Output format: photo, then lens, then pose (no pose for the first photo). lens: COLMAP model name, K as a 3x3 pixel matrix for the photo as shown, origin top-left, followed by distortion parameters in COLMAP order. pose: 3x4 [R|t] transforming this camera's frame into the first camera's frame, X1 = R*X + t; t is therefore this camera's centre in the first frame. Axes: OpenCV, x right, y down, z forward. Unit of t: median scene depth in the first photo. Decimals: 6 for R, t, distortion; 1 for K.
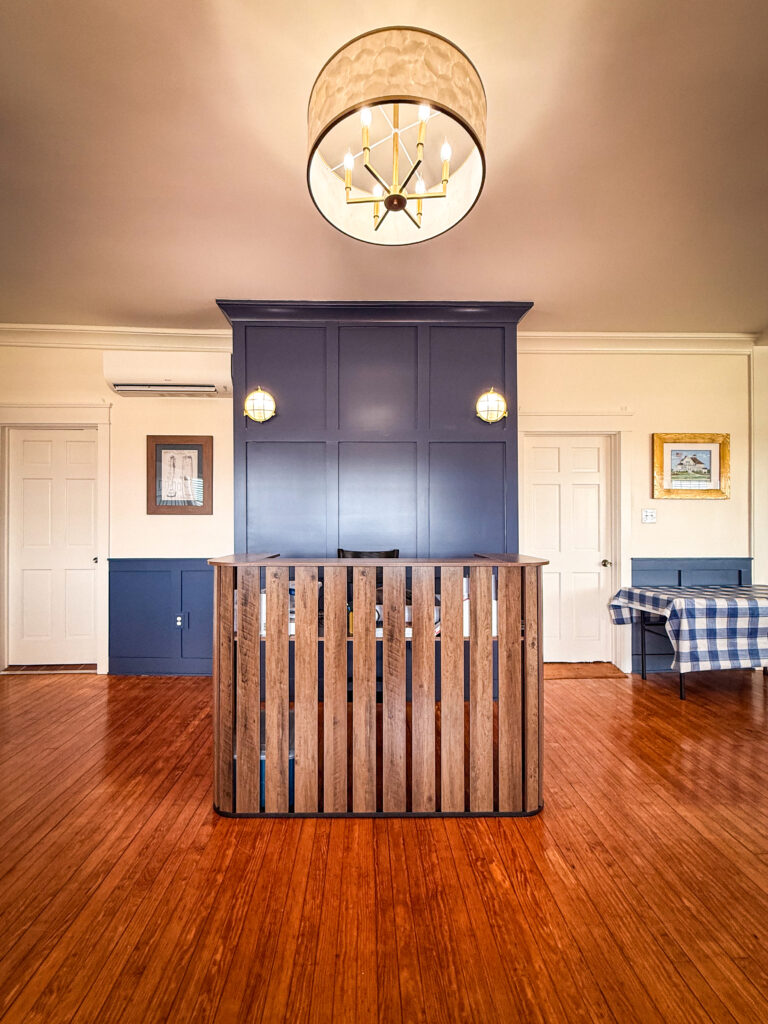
lens RADIAL K [[415.0, 0, 379.4], [0, 415.0, 515.2], [0, 0, 1]] dist [0.002454, 0.000089]
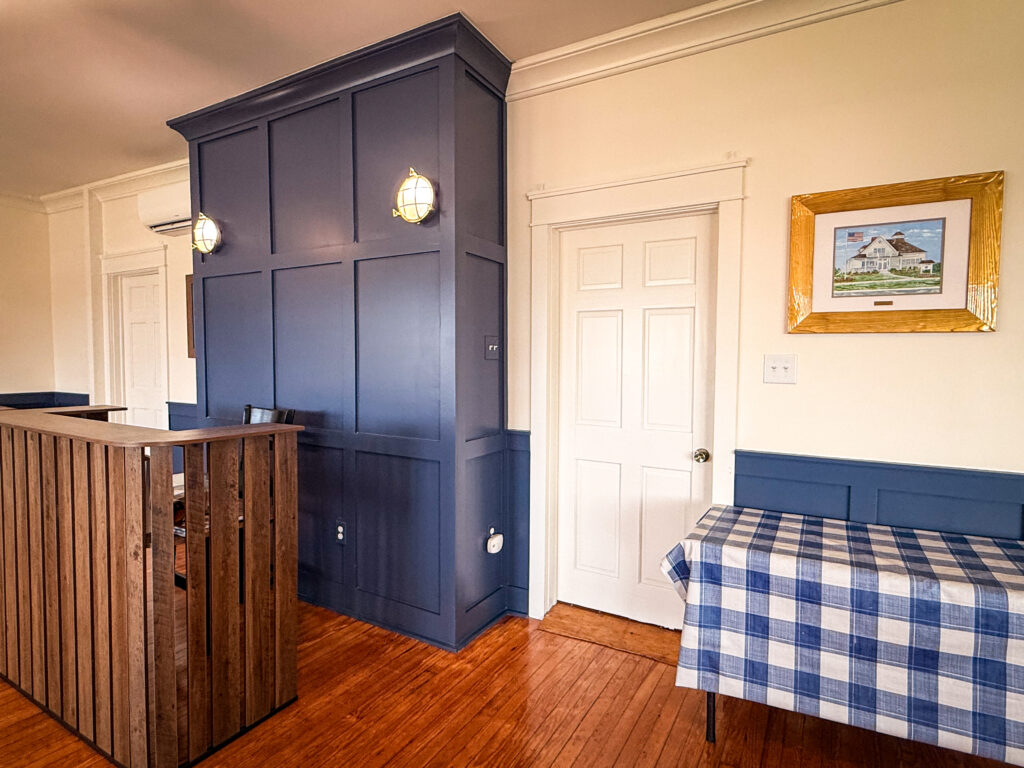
lens RADIAL K [[559.3, 0, 513.9], [0, 559.3, 378.0], [0, 0, 1]] dist [-0.004180, 0.003575]
pose [[0.852052, 0.027397, -0.522739, 0.729263], [-0.000241, 0.998650, 0.051948, -0.021668], [0.523456, -0.044136, 0.850909, 0.274531]]
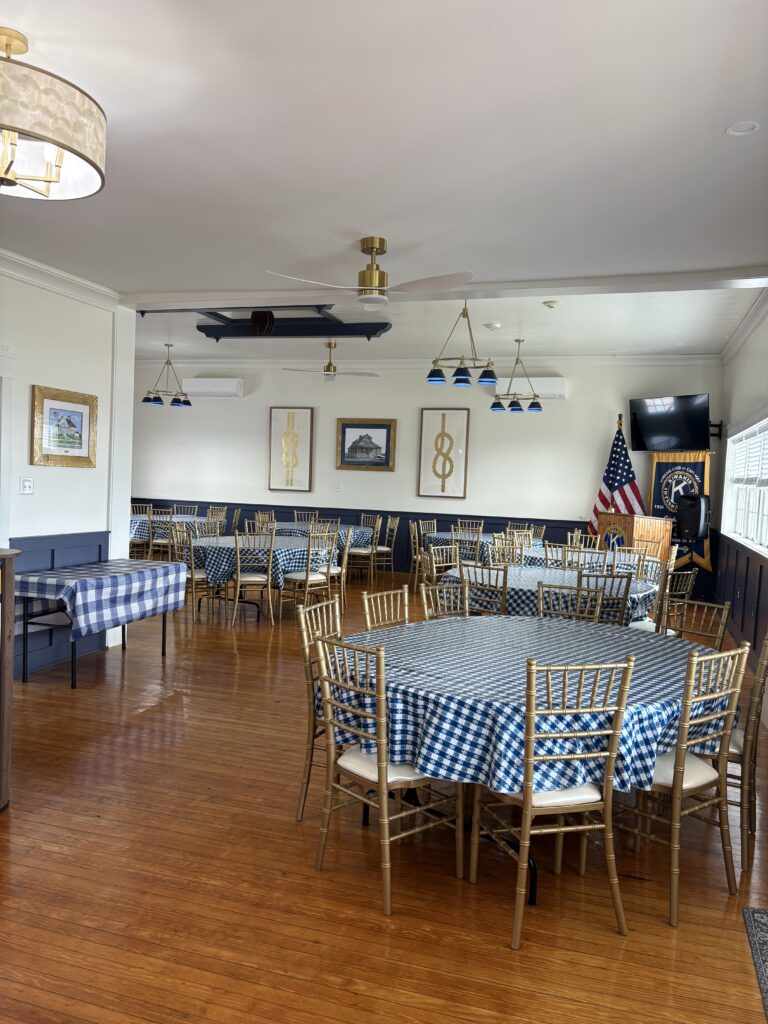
lens RADIAL K [[793.3, 0, 383.2], [0, 793.3, 517.3], [0, 0, 1]] dist [0.061635, -0.001417]
pose [[0.344247, -0.030031, 0.938399, -0.601487], [-0.053670, 0.997224, 0.051602, -0.056133], [-0.937344, -0.068128, 0.341679, -0.206061]]
